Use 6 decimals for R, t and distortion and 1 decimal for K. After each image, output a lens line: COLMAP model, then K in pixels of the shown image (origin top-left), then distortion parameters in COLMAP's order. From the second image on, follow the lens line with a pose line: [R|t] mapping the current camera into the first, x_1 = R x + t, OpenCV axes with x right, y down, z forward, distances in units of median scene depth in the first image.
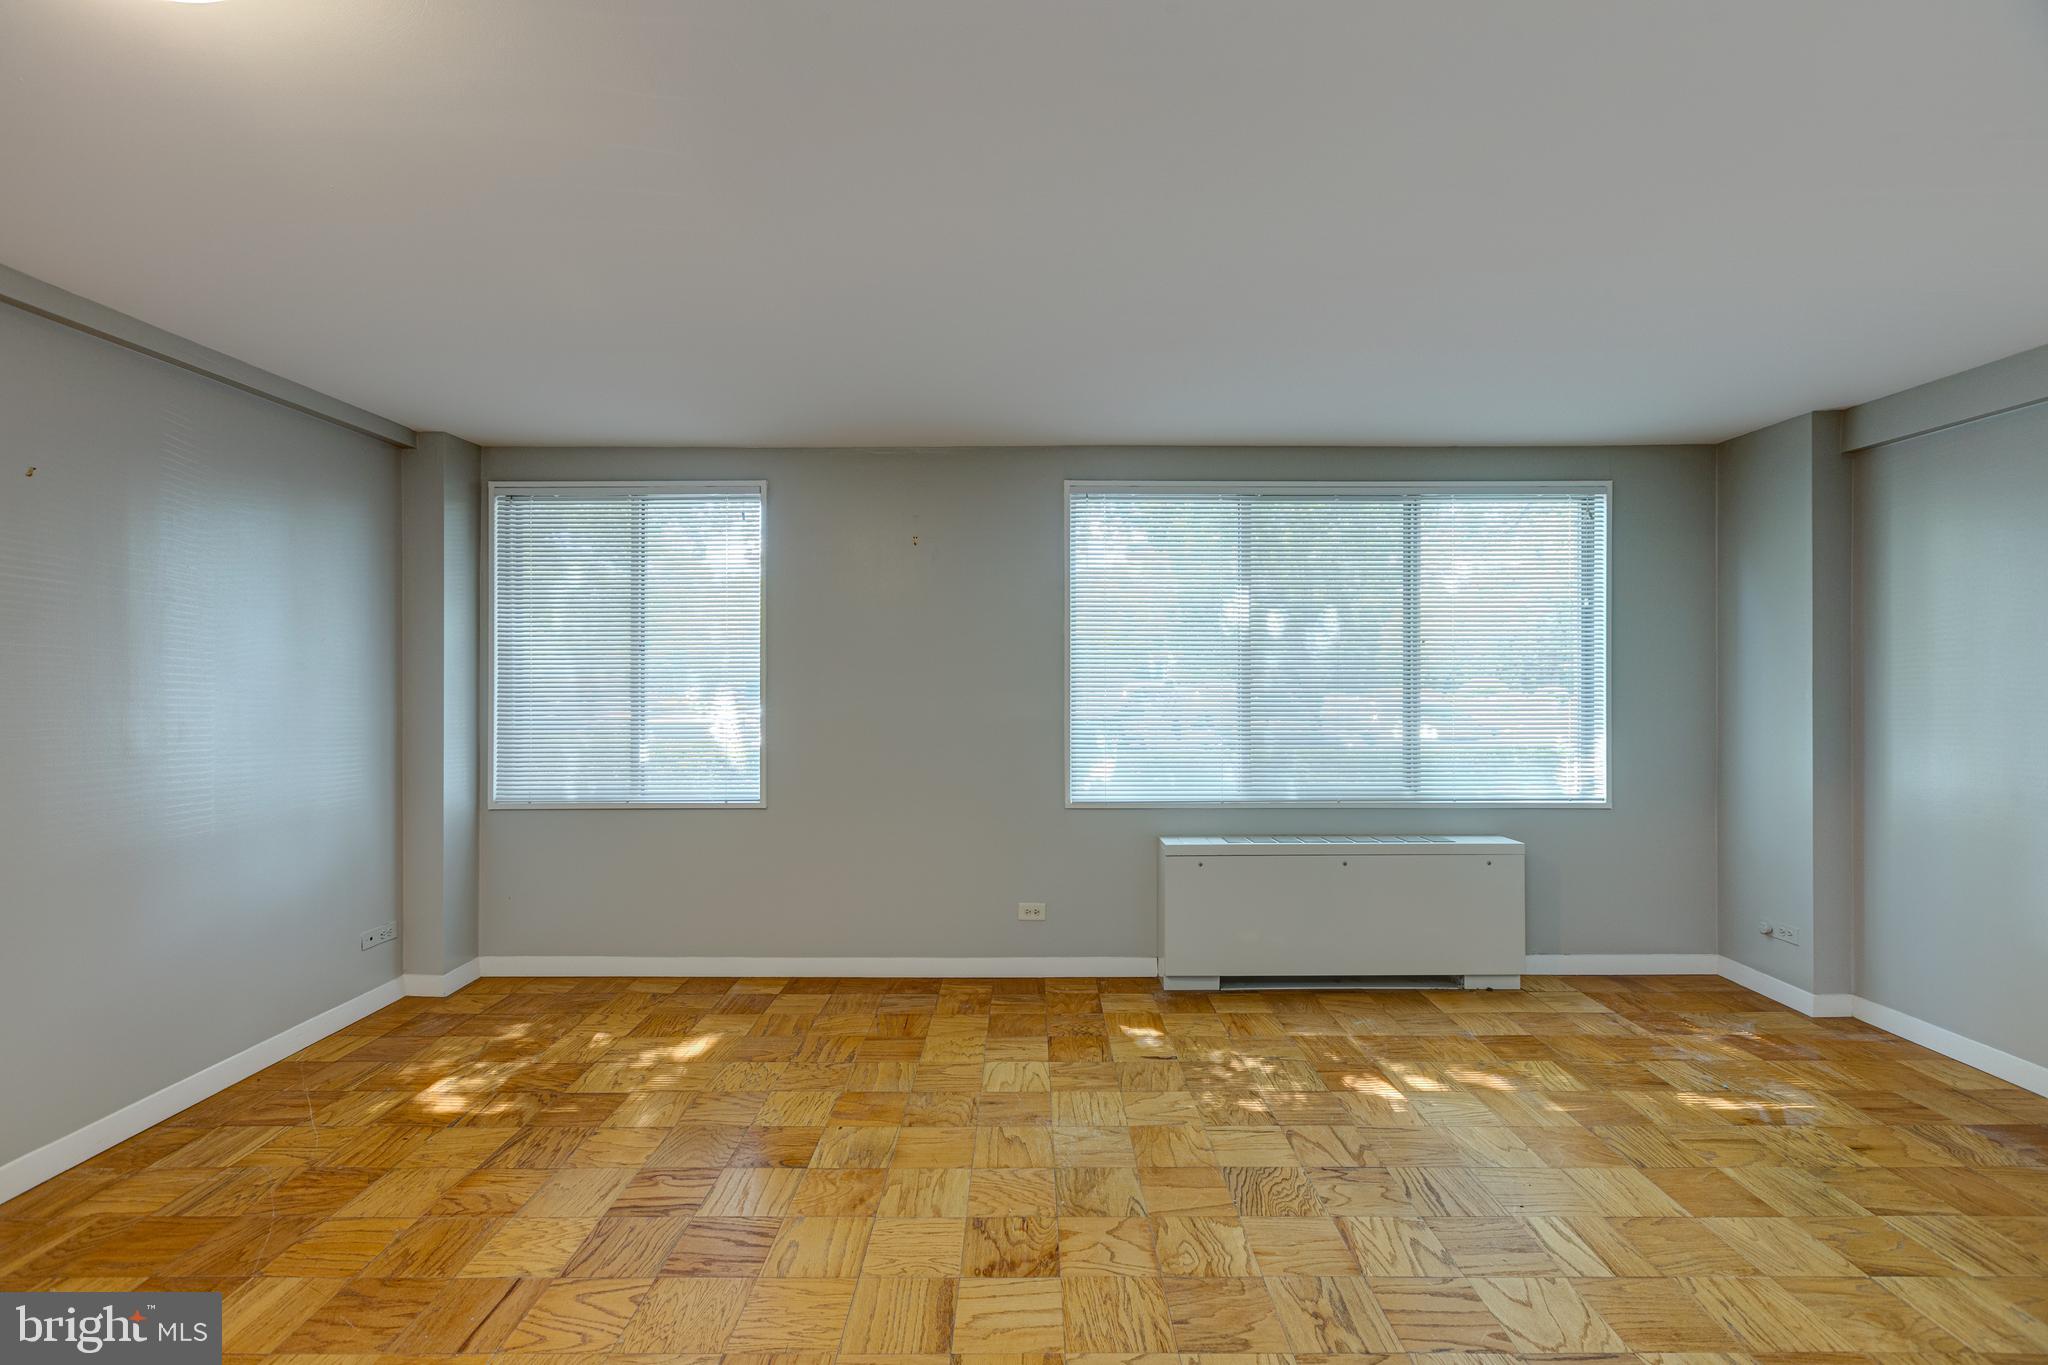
lens RADIAL K [[898.5, 0, 1029.8], [0, 898.5, 681.8], [0, 0, 1]] dist [0.000599, -0.000360]
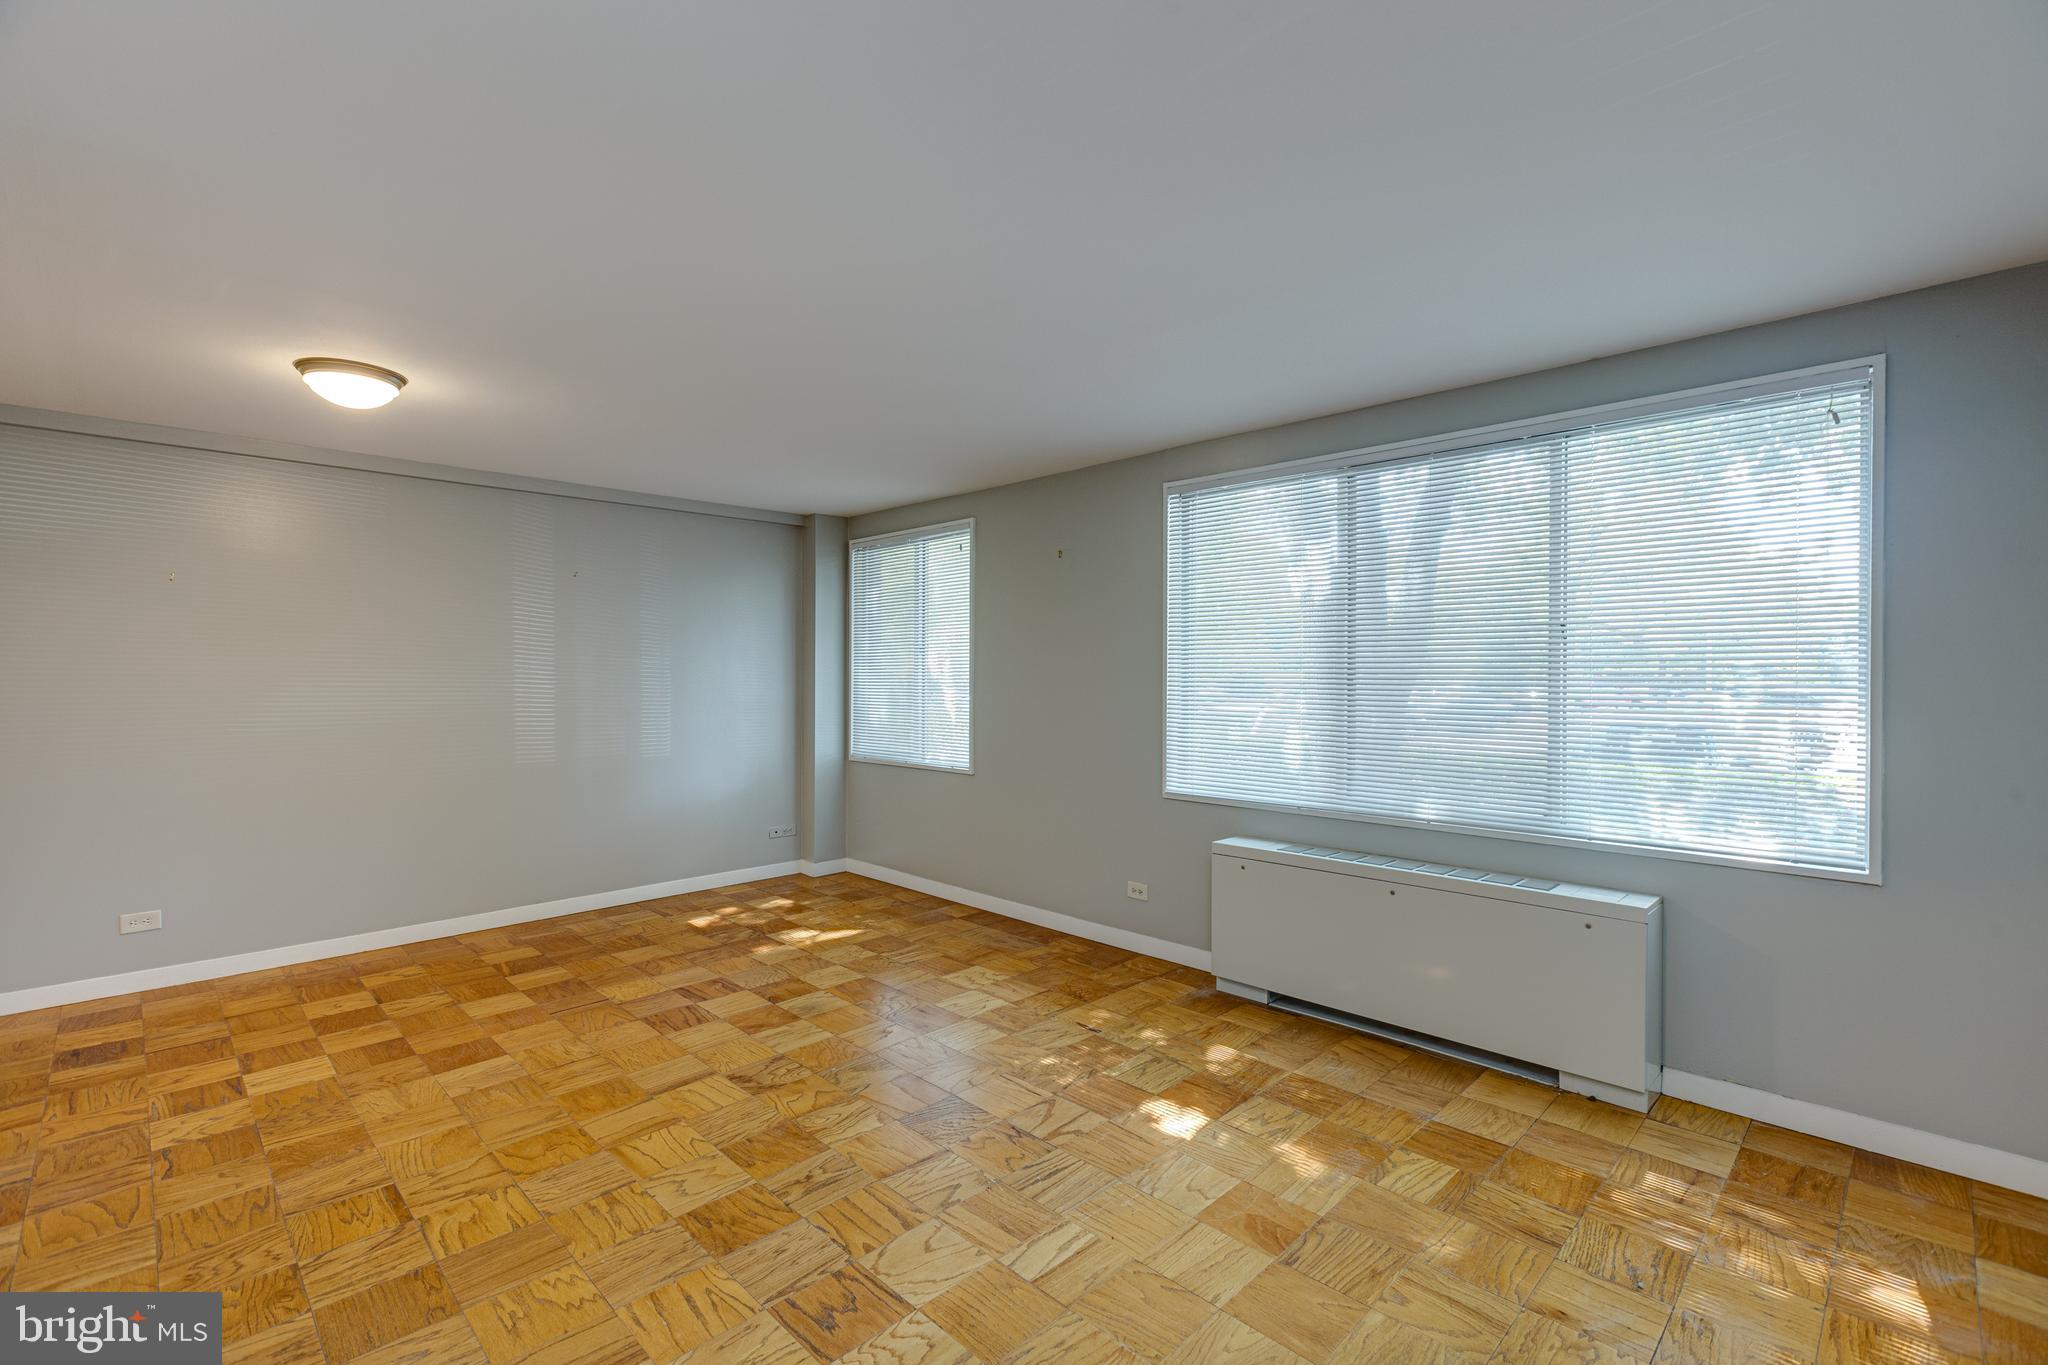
lens RADIAL K [[898.5, 0, 1029.8], [0, 898.5, 681.8], [0, 0, 1]] dist [0.000599, -0.000360]
pose [[0.710790, 0.008167, -0.703357, 0.707734], [-0.003126, 0.999959, 0.008451, -0.002285], [0.703397, -0.003808, 0.710787, 0.159658]]
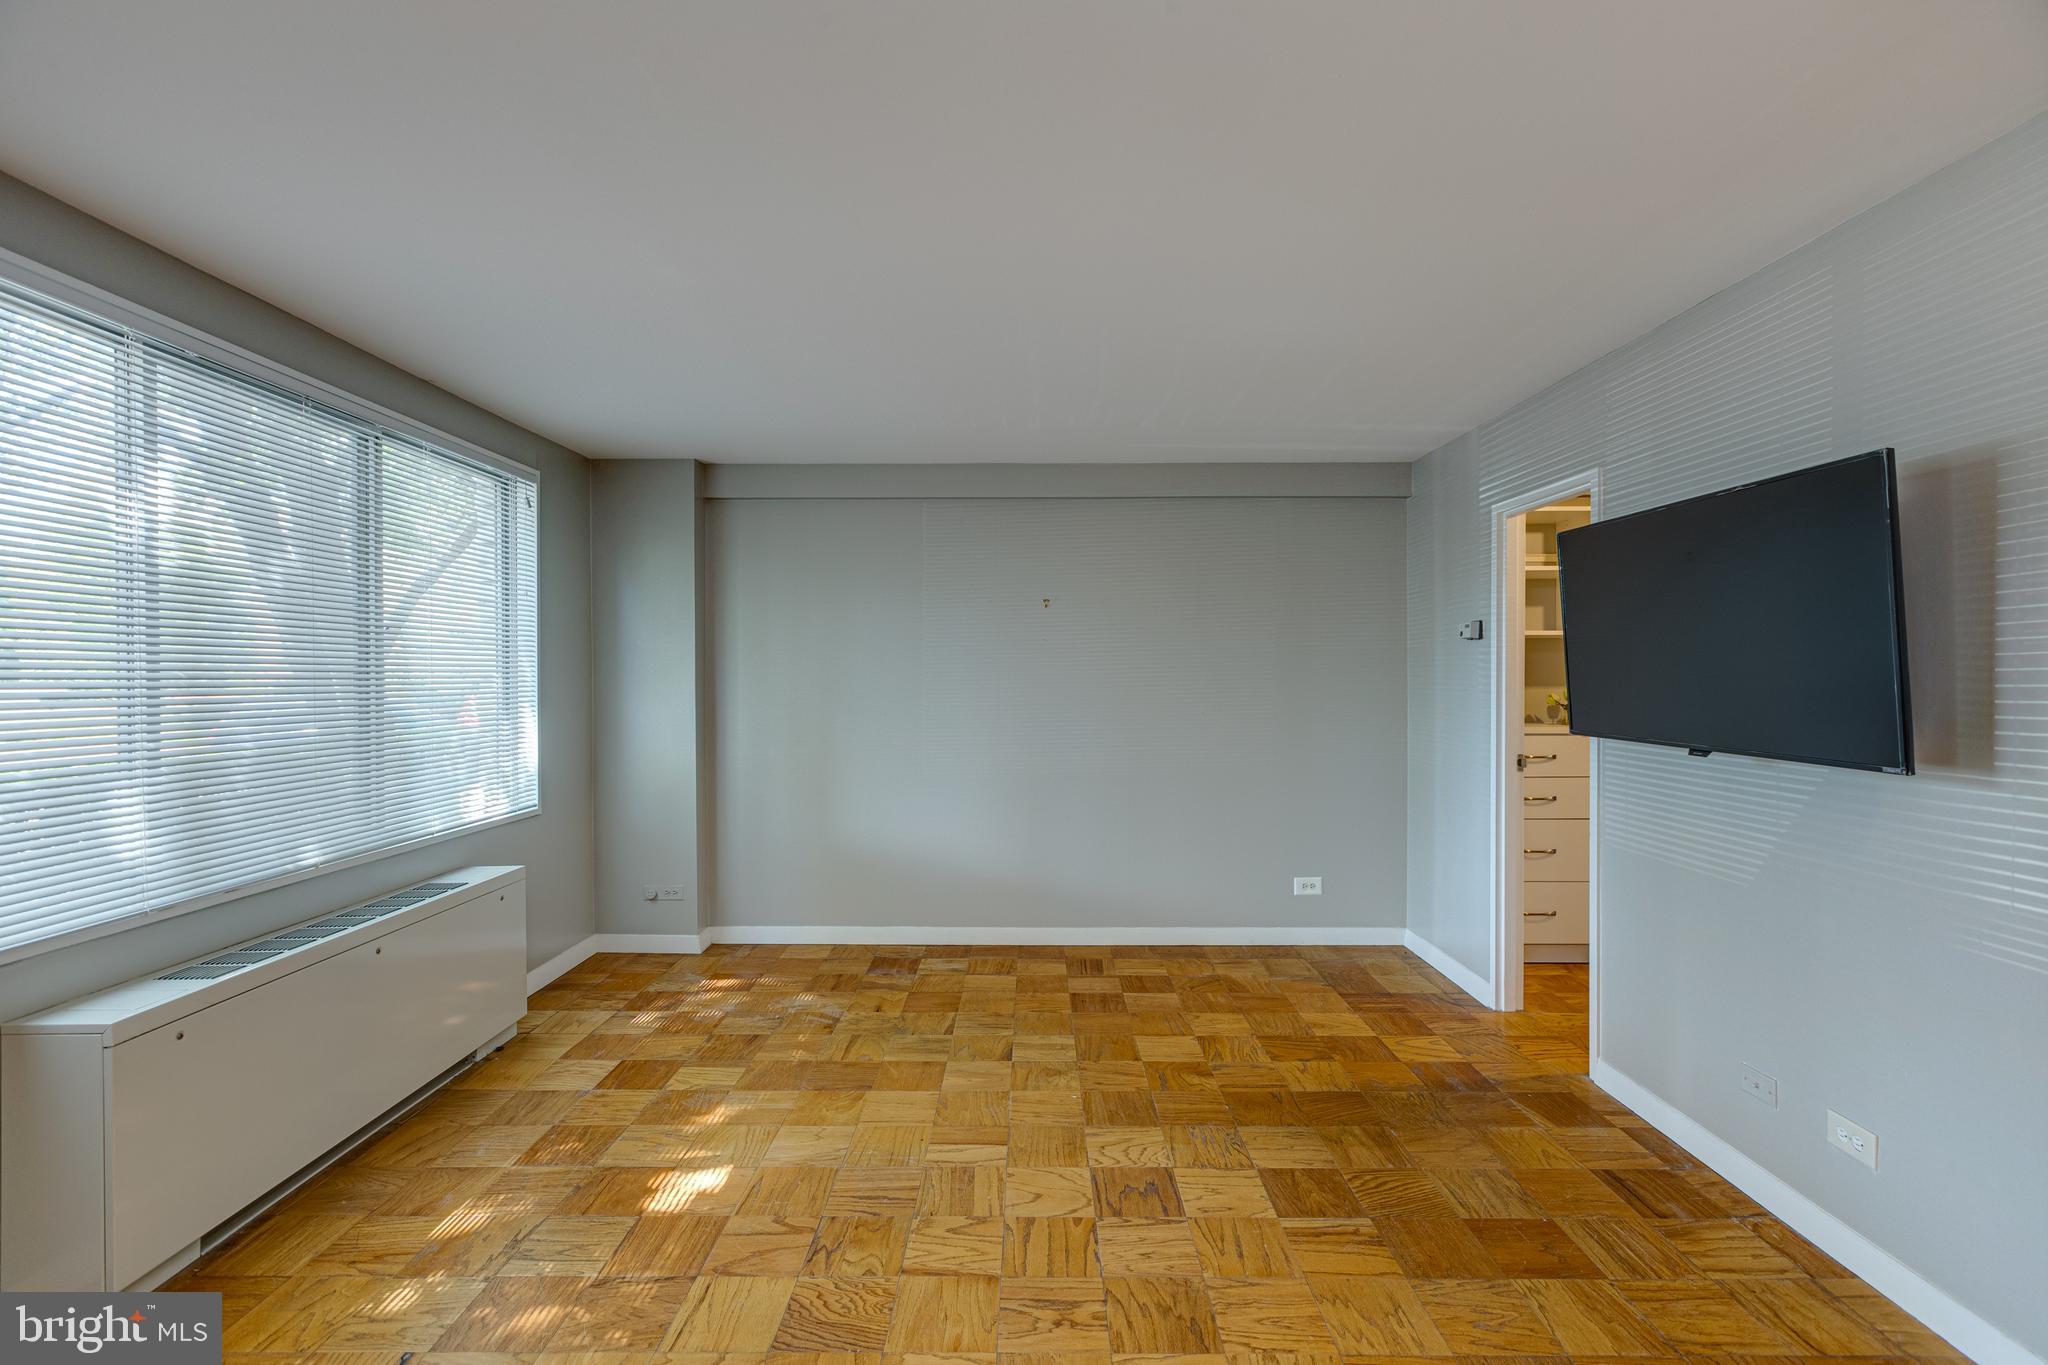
lens RADIAL K [[905.6, 0, 1020.6], [0, 905.6, 679.1], [0, 0, 1]] dist [0.003332, -0.000478]
pose [[0.009149, -0.003696, 0.999951, -0.334902], [0.005959, 0.999976, 0.003642, -0.003234], [-0.999940, 0.005926, 0.009171, 0.510028]]
